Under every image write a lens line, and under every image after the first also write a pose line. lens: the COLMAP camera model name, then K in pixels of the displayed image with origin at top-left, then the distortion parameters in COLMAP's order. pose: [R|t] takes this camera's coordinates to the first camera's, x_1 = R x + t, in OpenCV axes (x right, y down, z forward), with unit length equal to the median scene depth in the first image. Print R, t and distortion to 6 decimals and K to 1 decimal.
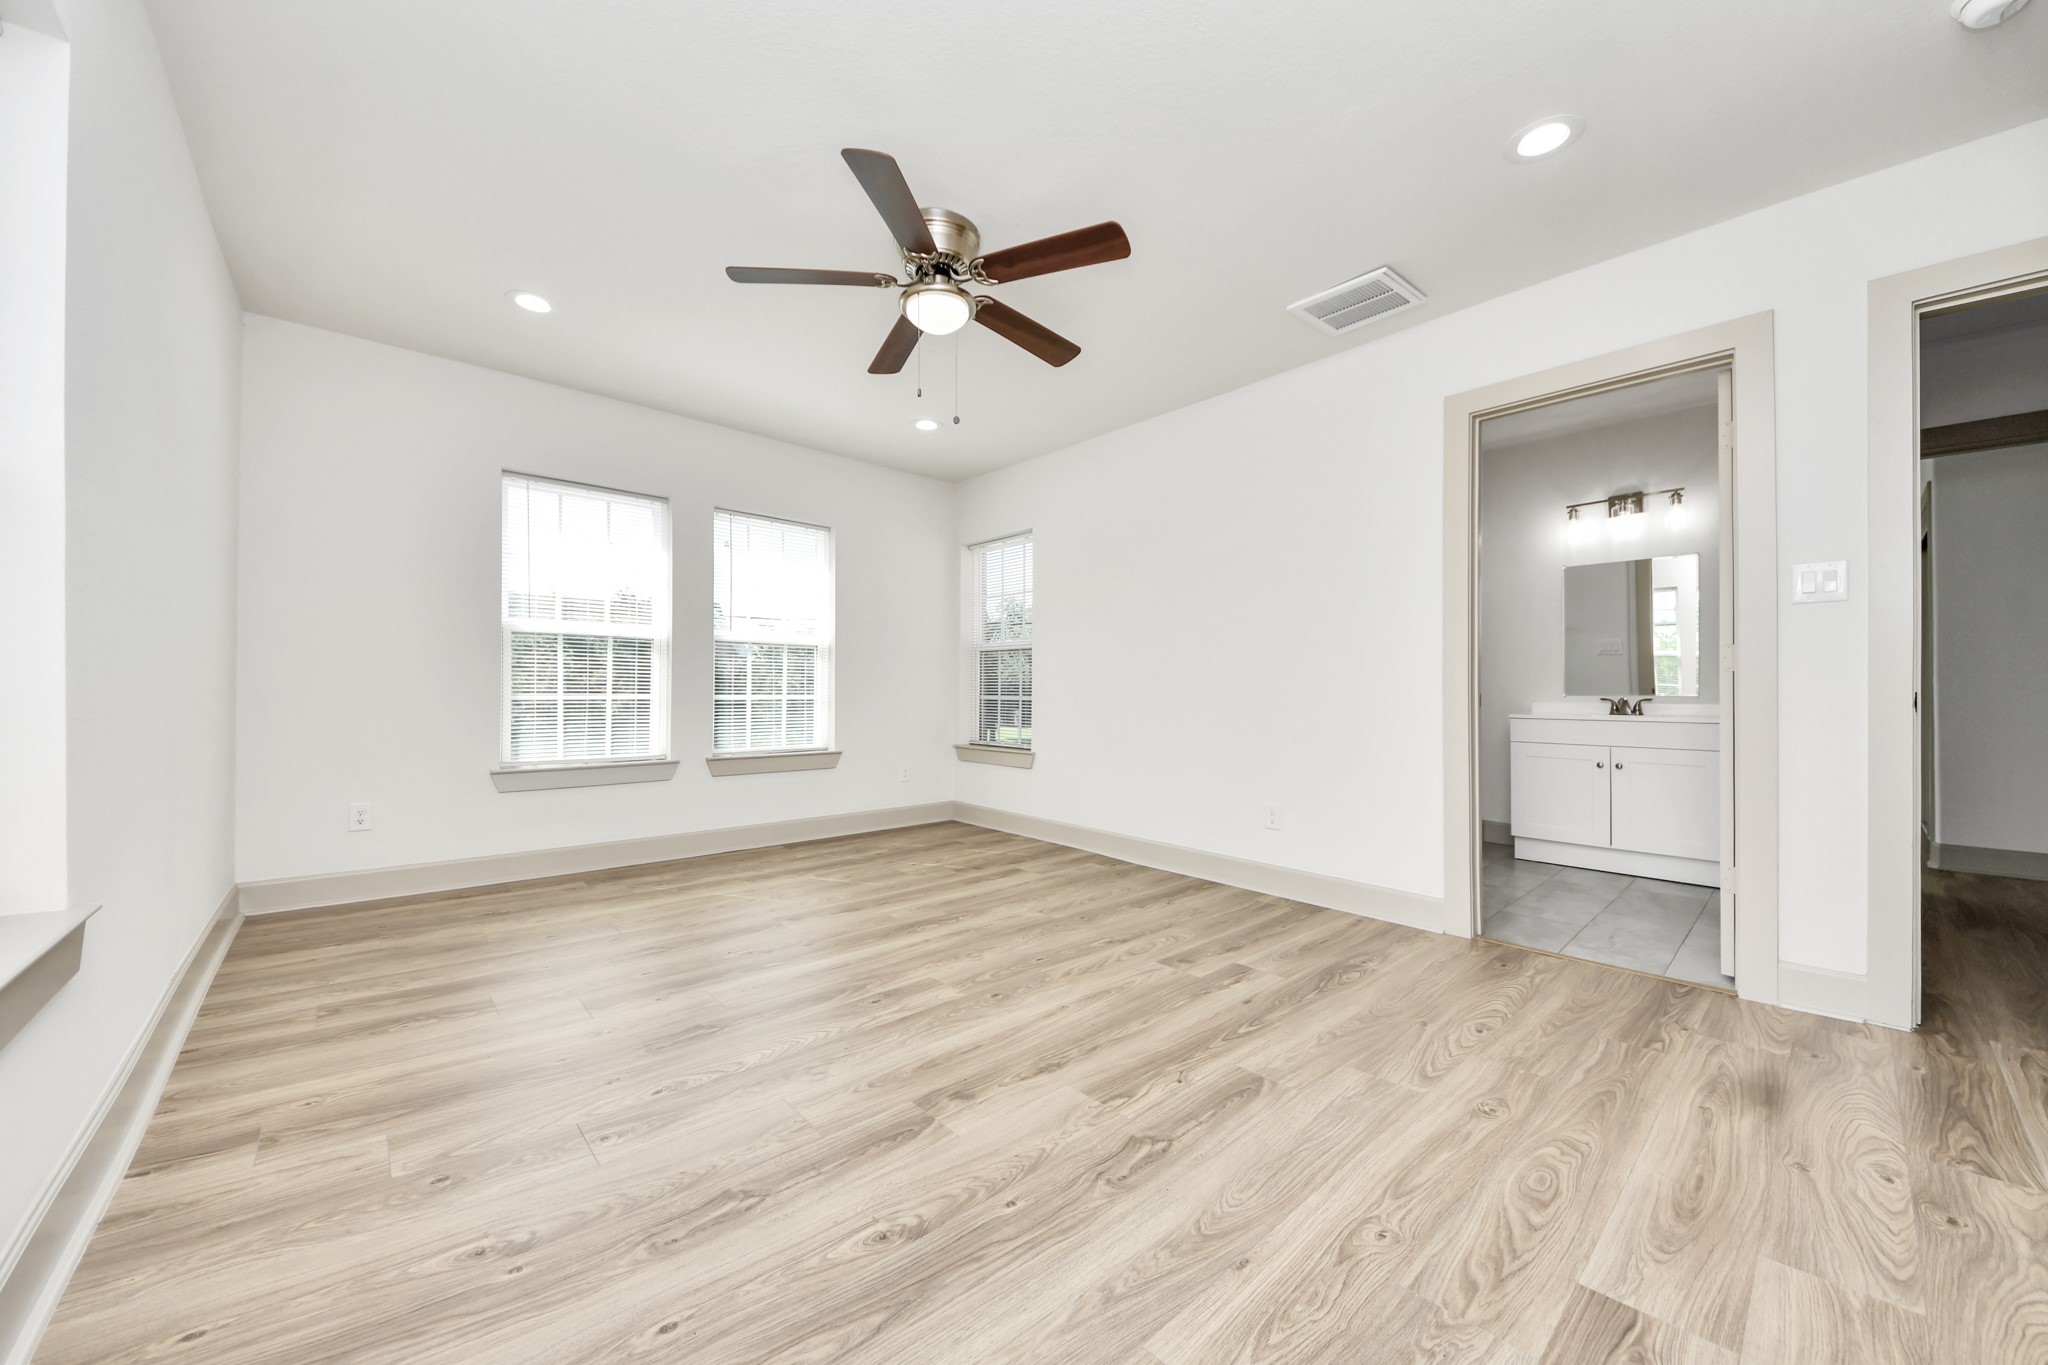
lens RADIAL K [[749.5, 0, 970.6], [0, 749.5, 687.1], [0, 0, 1]] dist [0.001369, -0.007970]
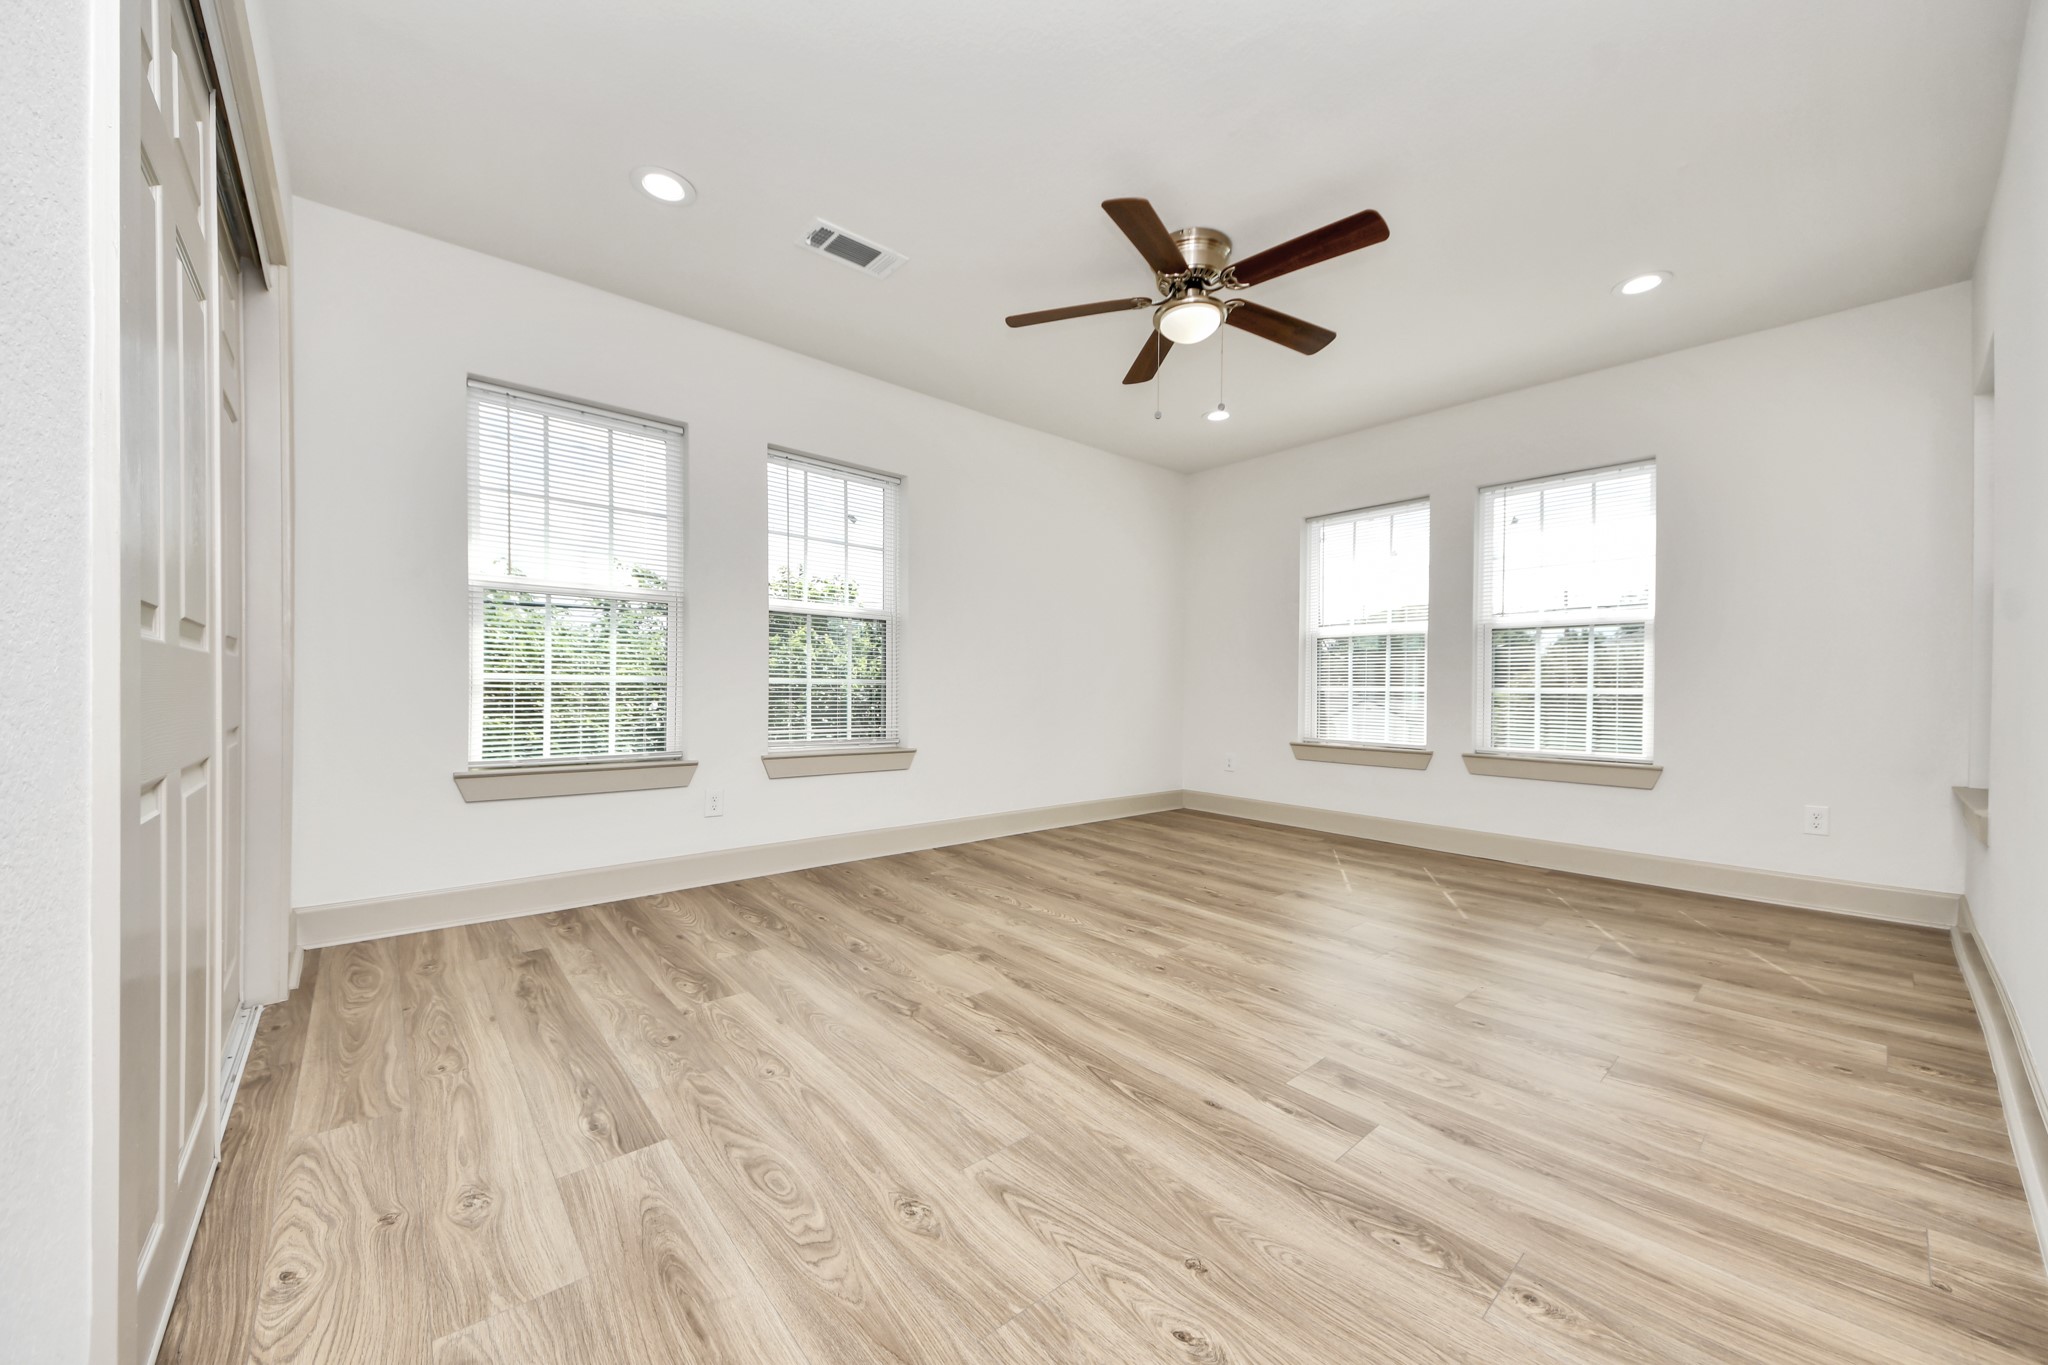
lens RADIAL K [[711.0, 0, 1013.4], [0, 711.0, 688.6], [0, 0, 1]] dist [0.045510, -0.024397]
pose [[0.022145, 0.000883, -0.999754, 1.149581], [-0.000546, 0.999999, 0.000871, 0.026982], [0.999755, 0.000526, 0.022145, 0.871832]]
